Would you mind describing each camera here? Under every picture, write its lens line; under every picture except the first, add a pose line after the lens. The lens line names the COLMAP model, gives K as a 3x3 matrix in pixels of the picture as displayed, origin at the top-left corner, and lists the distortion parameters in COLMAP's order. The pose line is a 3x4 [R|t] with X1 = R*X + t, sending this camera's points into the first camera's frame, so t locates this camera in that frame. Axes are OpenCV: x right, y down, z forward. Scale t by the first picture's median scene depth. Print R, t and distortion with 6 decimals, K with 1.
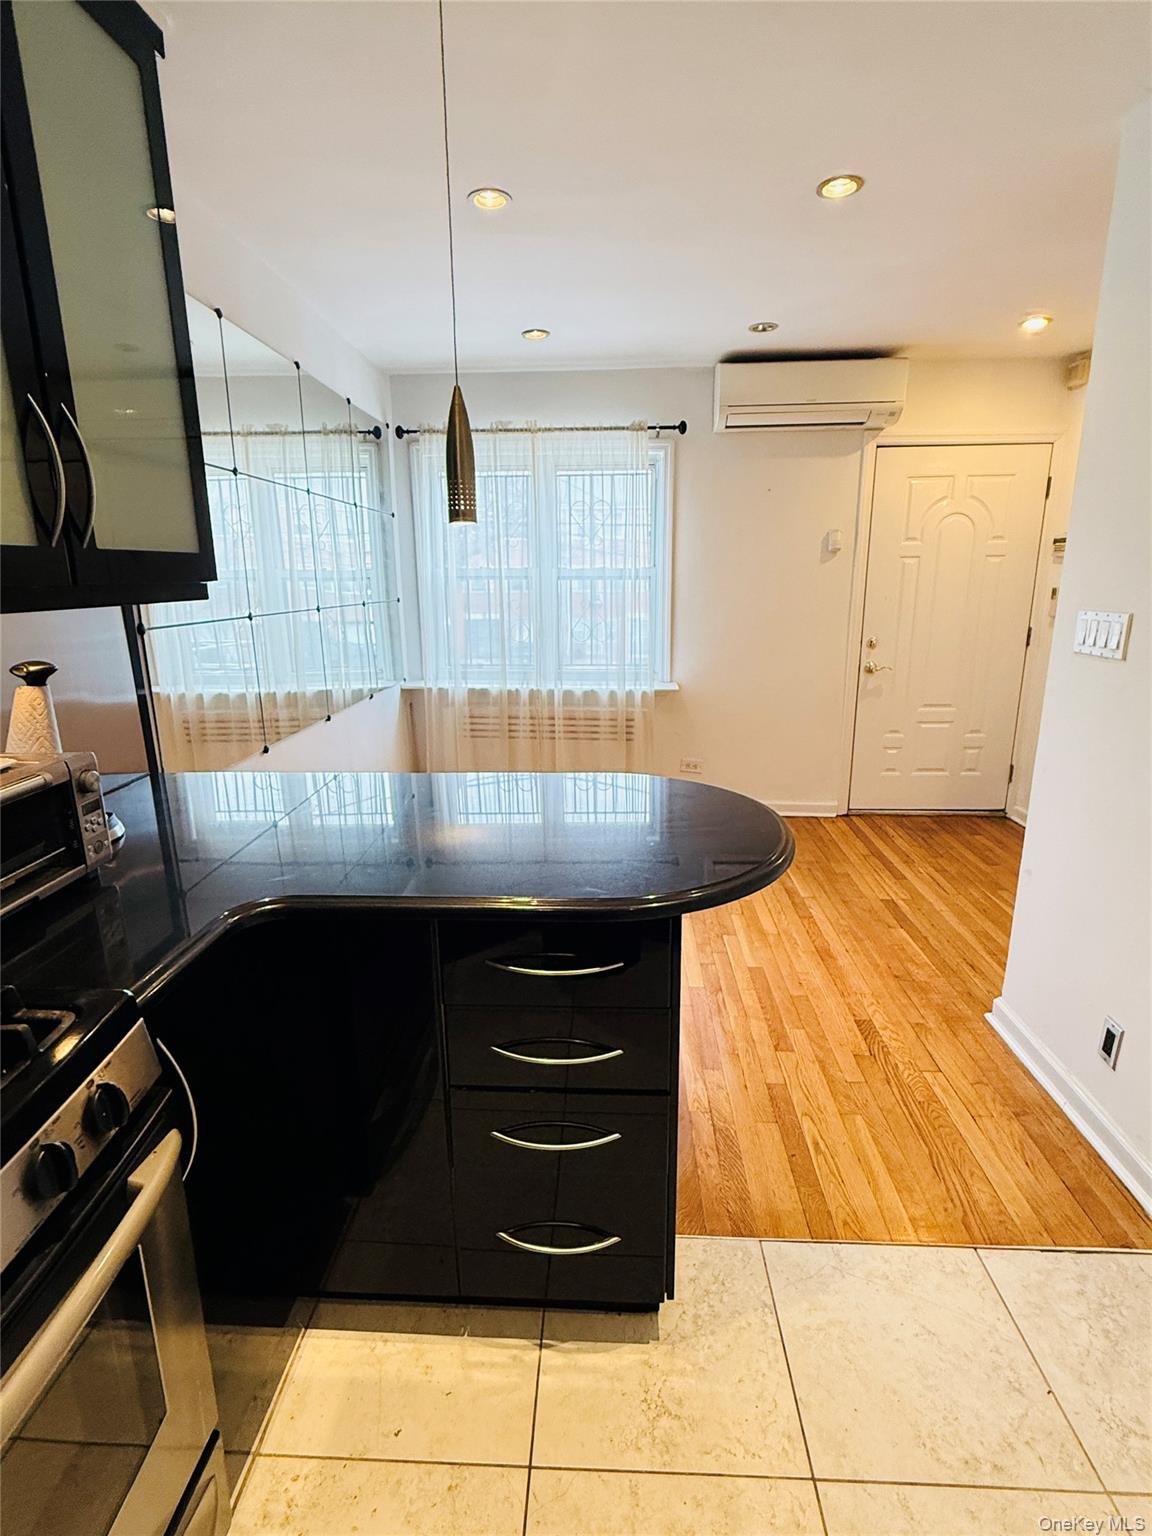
lens RADIAL K [[771.9, 0, 574.8], [0, 771.9, 766.0], [0, 0, 1]] dist [-0.002038, -0.000214]
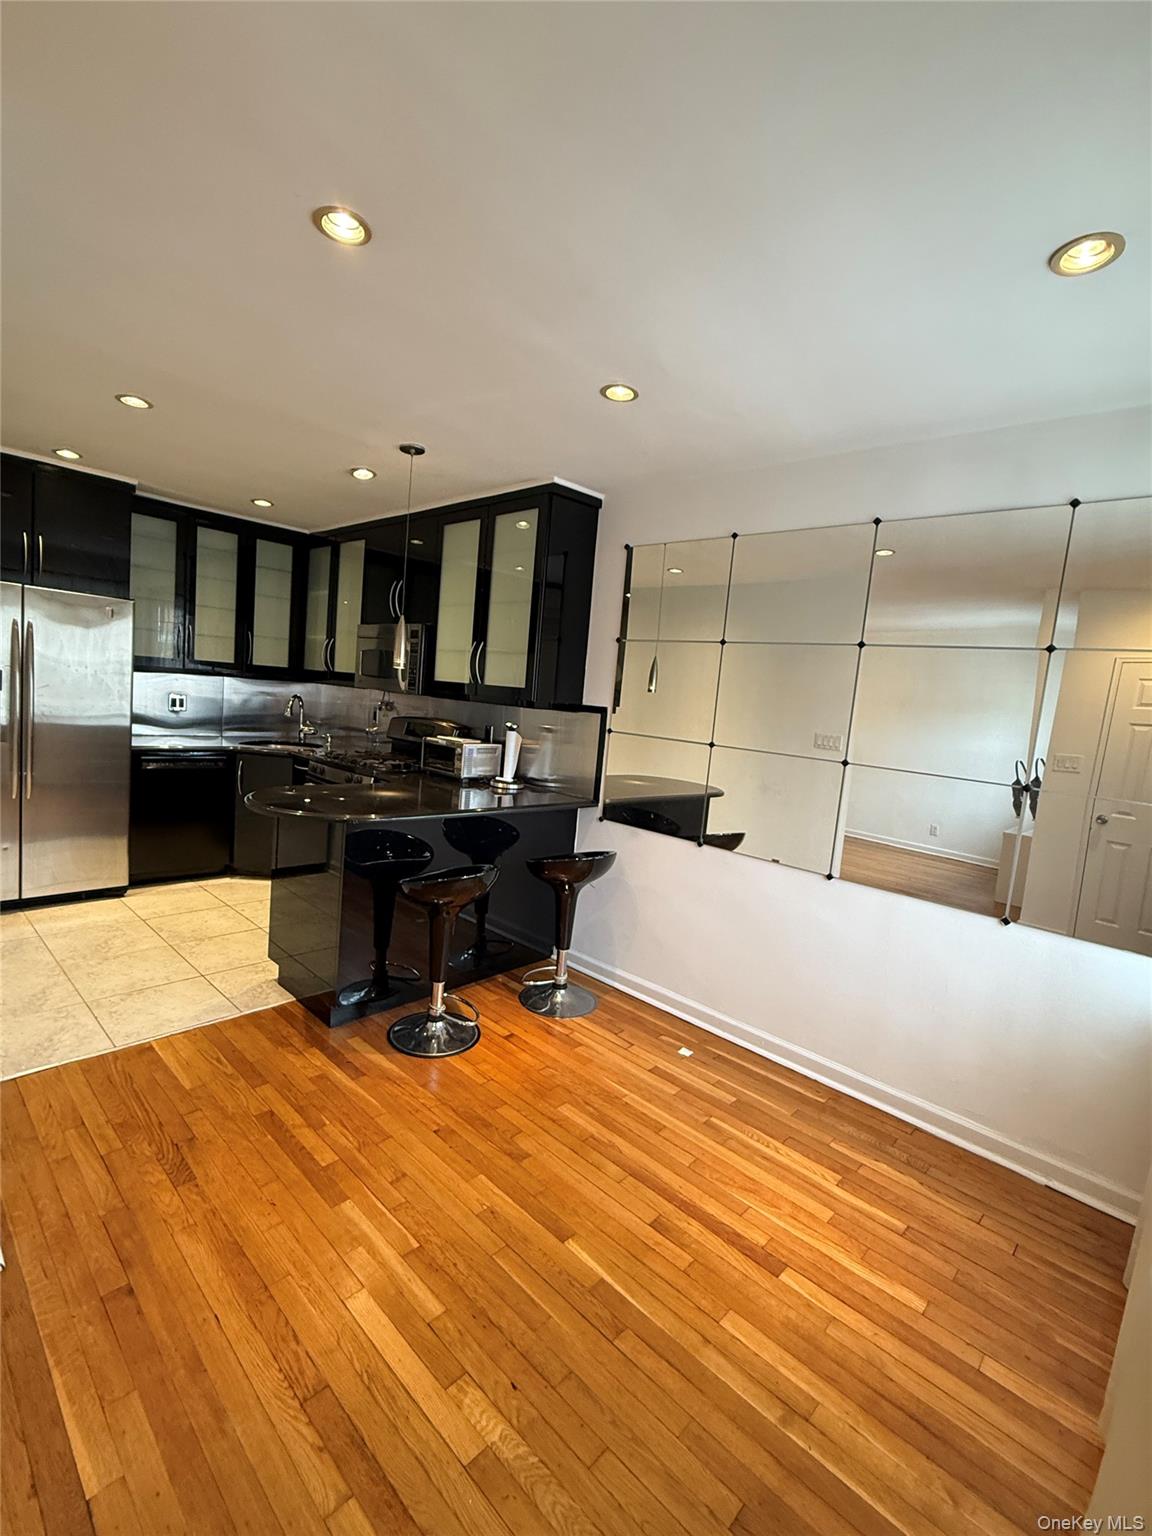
lens RADIAL K [[696.6, 0, 574.5], [0, 696.6, 768.8], [0, 0, 1]] dist [-0.000670, -0.000220]
pose [[-0.653539, 0.033549, -0.756149, 0.783943], [-0.262014, 0.927222, 0.267598, -0.501181], [0.710095, 0.373007, -0.597185, 1.895046]]
